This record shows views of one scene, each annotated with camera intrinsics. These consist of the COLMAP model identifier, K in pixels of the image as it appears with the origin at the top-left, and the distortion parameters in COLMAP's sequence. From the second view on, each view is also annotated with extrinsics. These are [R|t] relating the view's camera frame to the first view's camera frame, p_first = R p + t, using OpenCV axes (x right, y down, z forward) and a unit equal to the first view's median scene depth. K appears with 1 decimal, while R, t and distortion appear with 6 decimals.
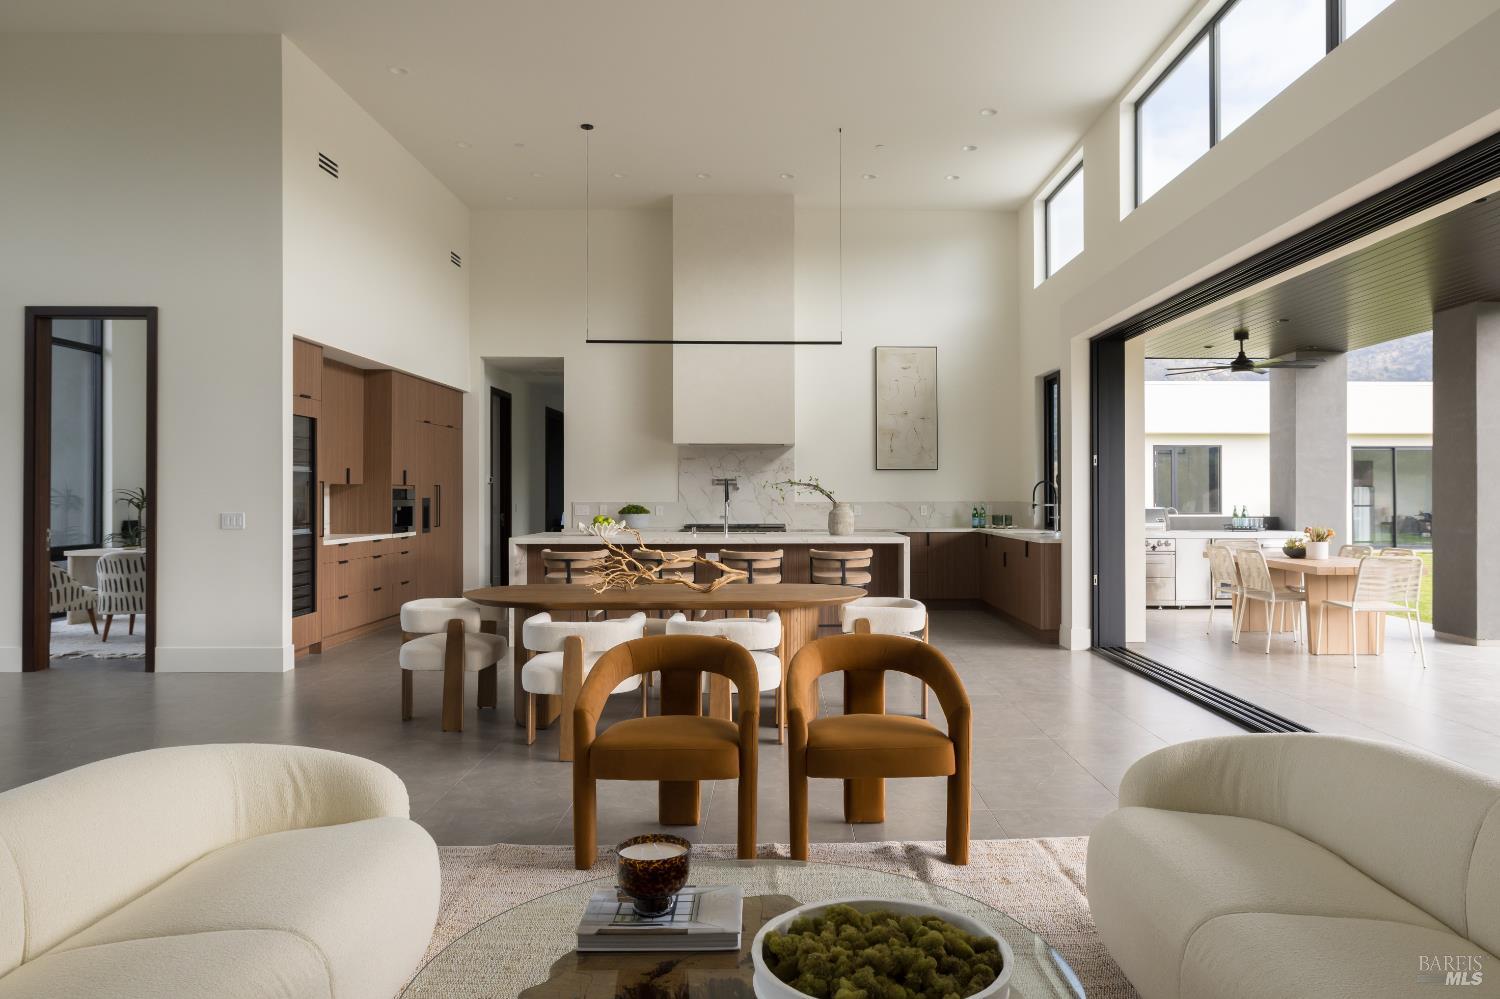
lens RADIAL K [[946.5, 0, 786.8], [0, 946.5, 489.0], [0, 0, 1]] dist [-0.002736, 0.010150]
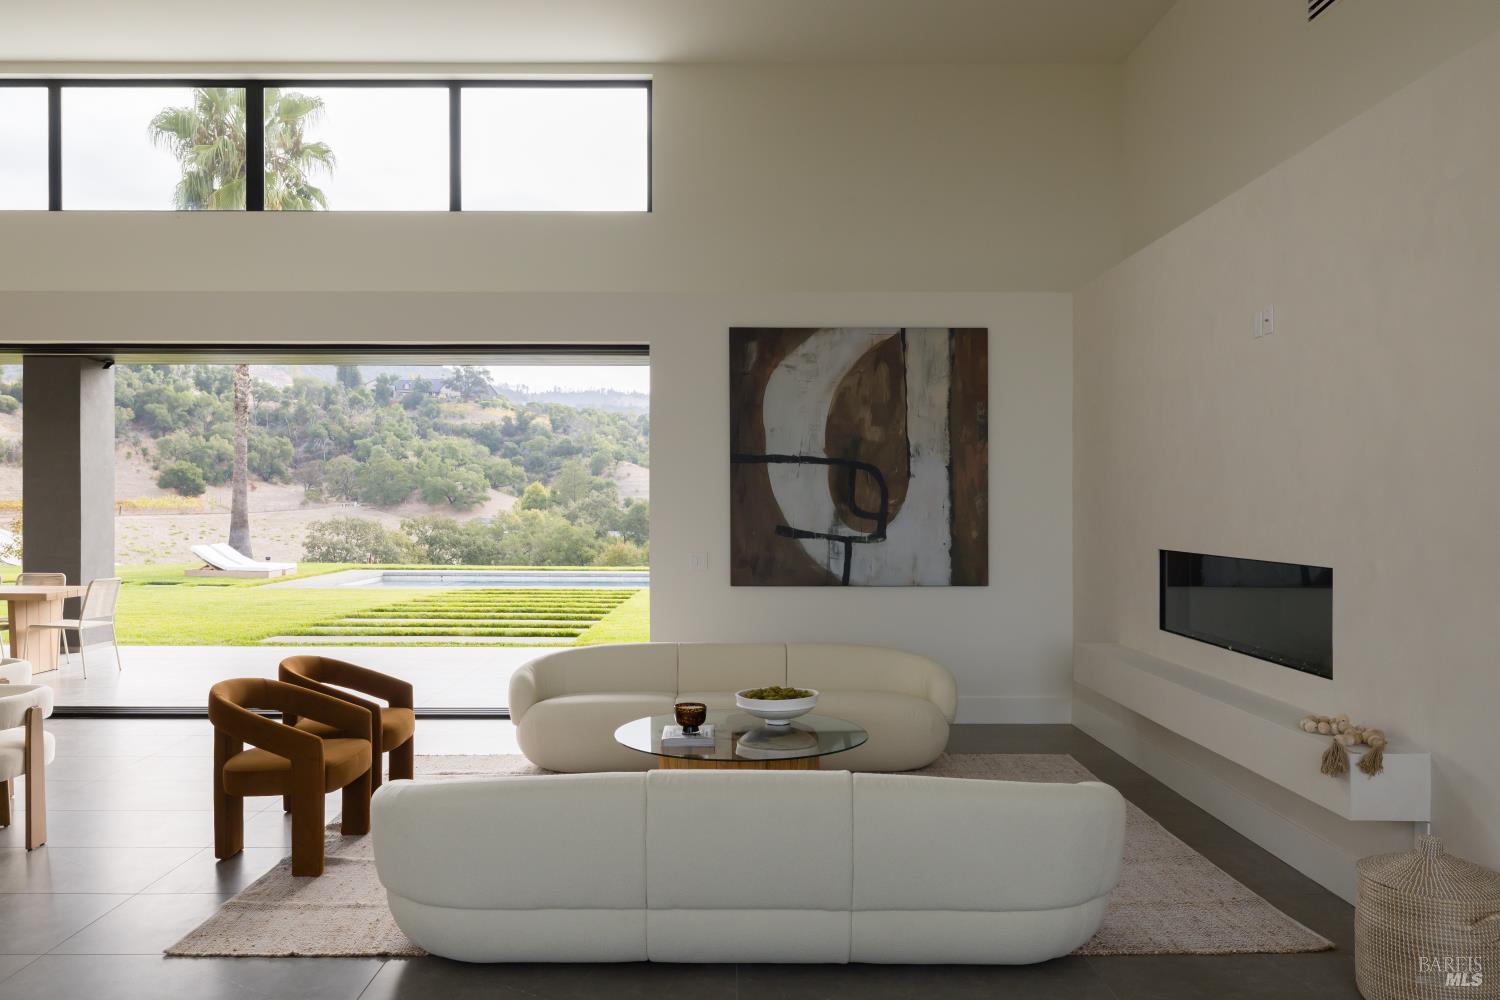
lens RADIAL K [[1080.1, 0, 722.3], [0, 1080.1, 527.2], [0, 0, 1]] dist [-0.013989, 0.011885]
pose [[0.013599, -0.020979, 0.999687, -0.457742], [-0.009244, 0.999735, 0.021106, -0.019468], [-0.999865, -0.009528, 0.013401, 0.129408]]
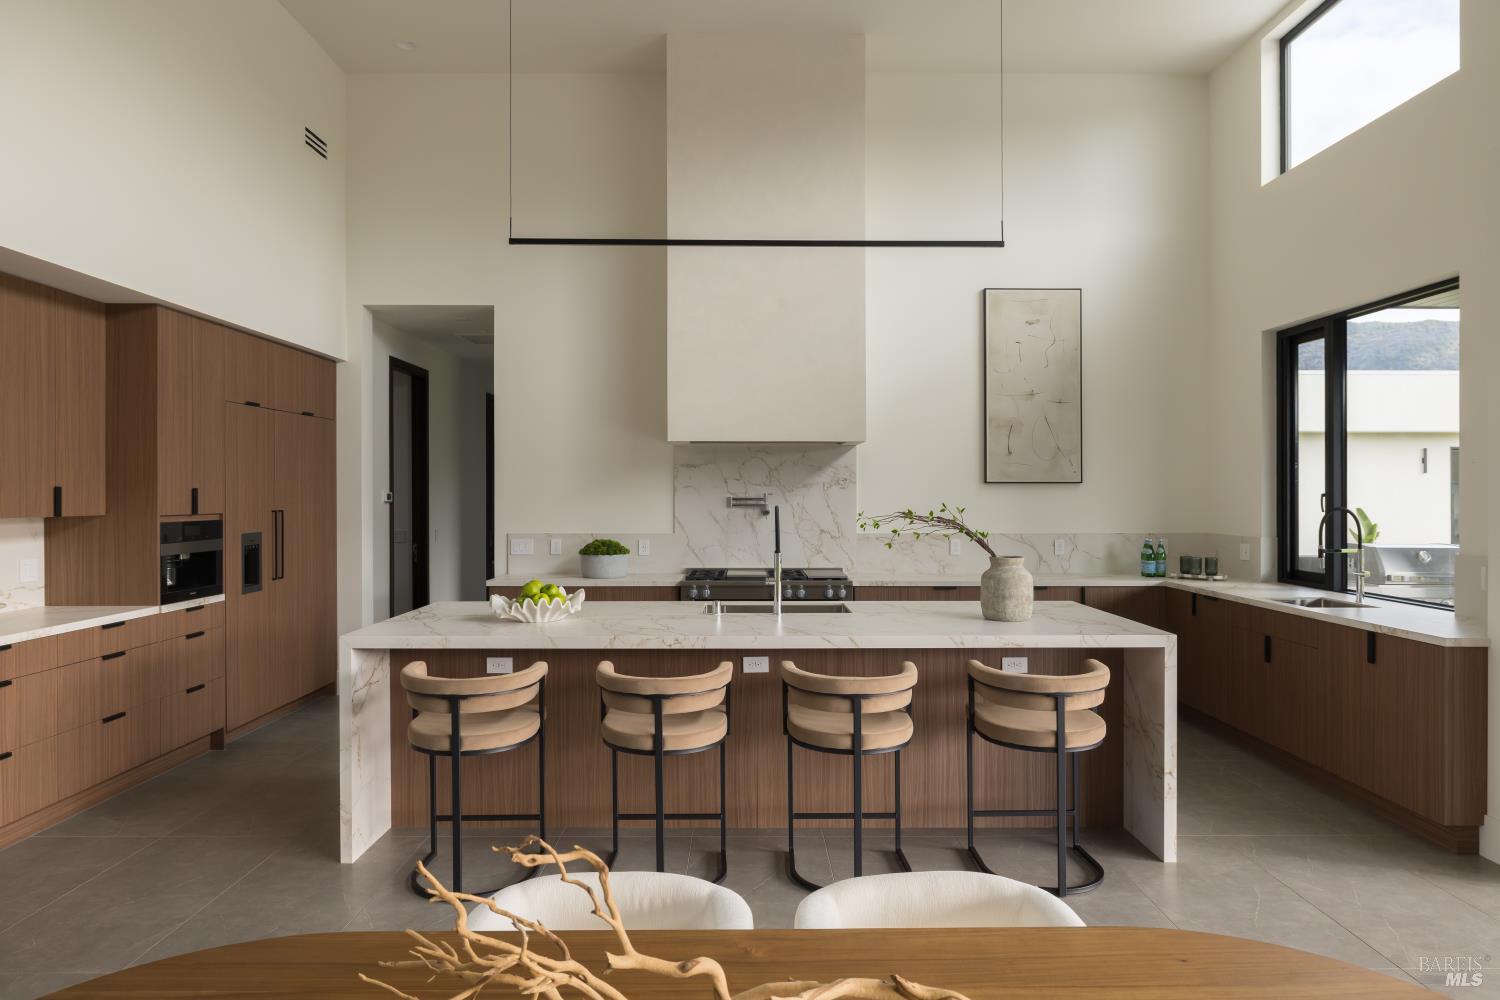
lens RADIAL K [[946.5, 0, 746.5], [0, 946.5, 487.8], [0, 0, 1]] dist [-0.002736, 0.010150]
pose [[0.999948, 0.001152, -0.010132, -0.062318], [-0.001168, 0.999998, -0.001611, -0.016924], [0.010130, 0.001623, 0.999947, 0.390227]]
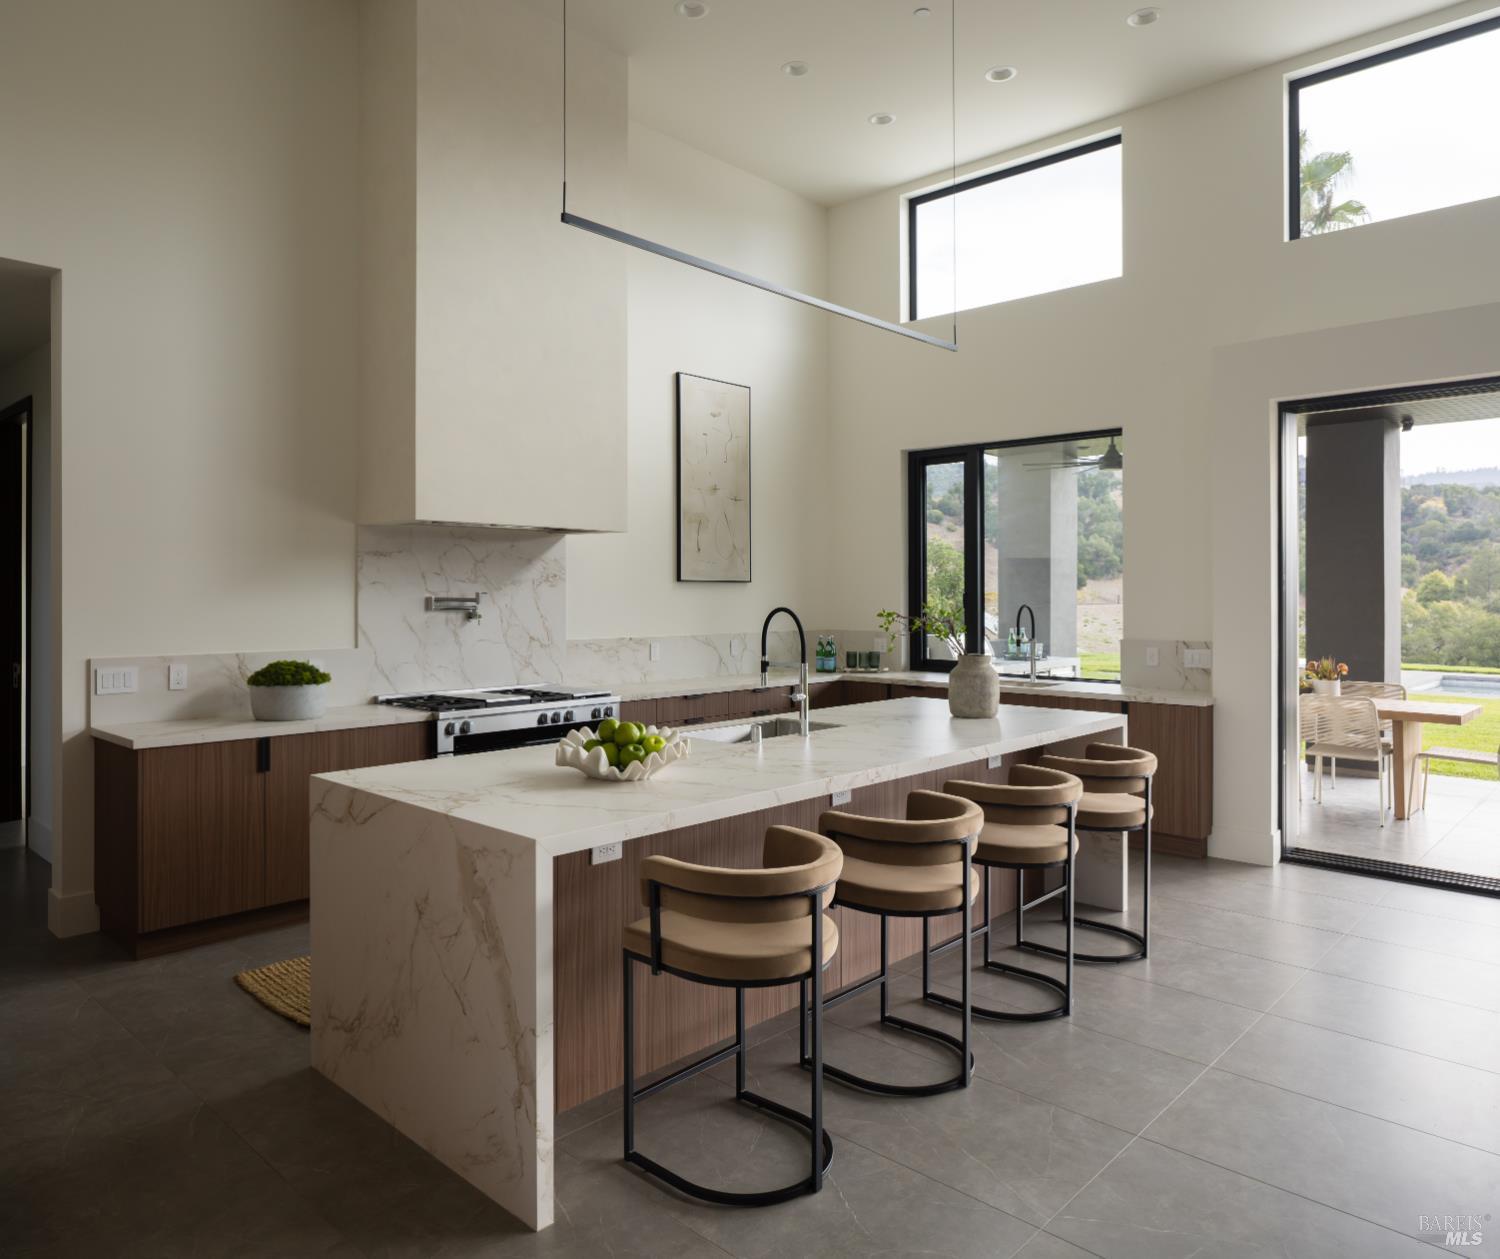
lens RADIAL K [[1021.5, 0, 772.3], [0, 1021.5, 597.3], [0, 0, 1]] dist [-0.017051, 0.003363]
pose [[0.690847, -0.001075, 0.723000, -0.341613], [-0.006578, 0.999948, 0.007771, -0.016722], [-0.722971, -0.010124, 0.690804, 0.551968]]
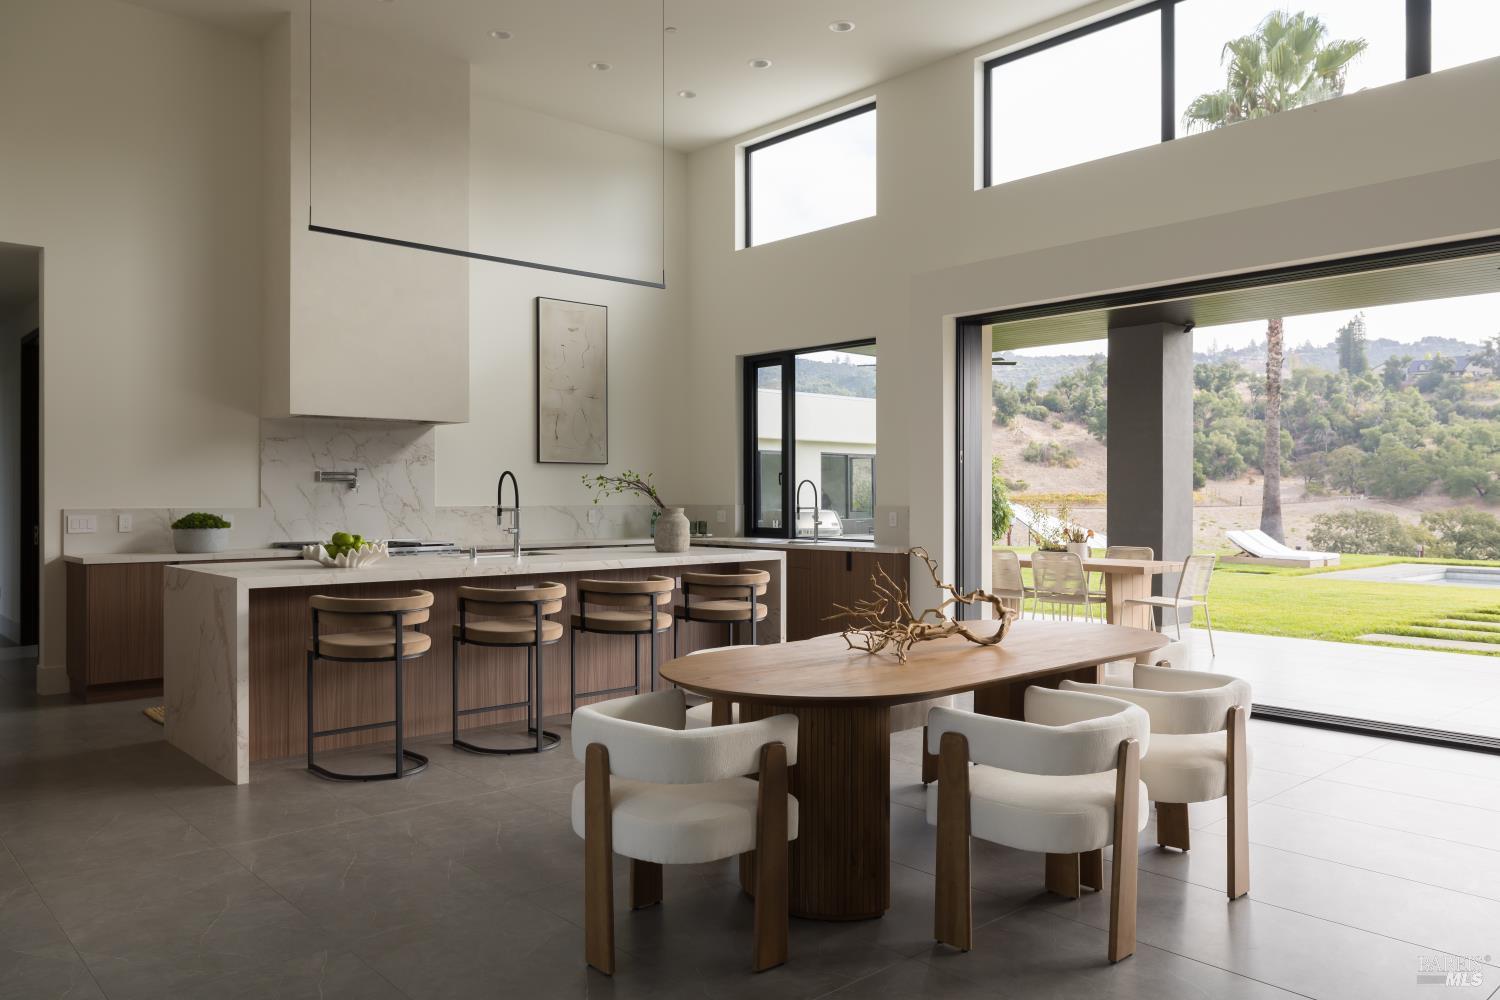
lens RADIAL K [[1080.1, 0, 781.9], [0, 1080.1, 496.8], [0, 0, 1]] dist [-0.013989, 0.011885]
pose [[0.742387, -0.000272, 0.669971, -0.348143], [-0.004578, 0.999975, 0.005478, 0.000827], [-0.669955, -0.007134, 0.742367, 0.261991]]
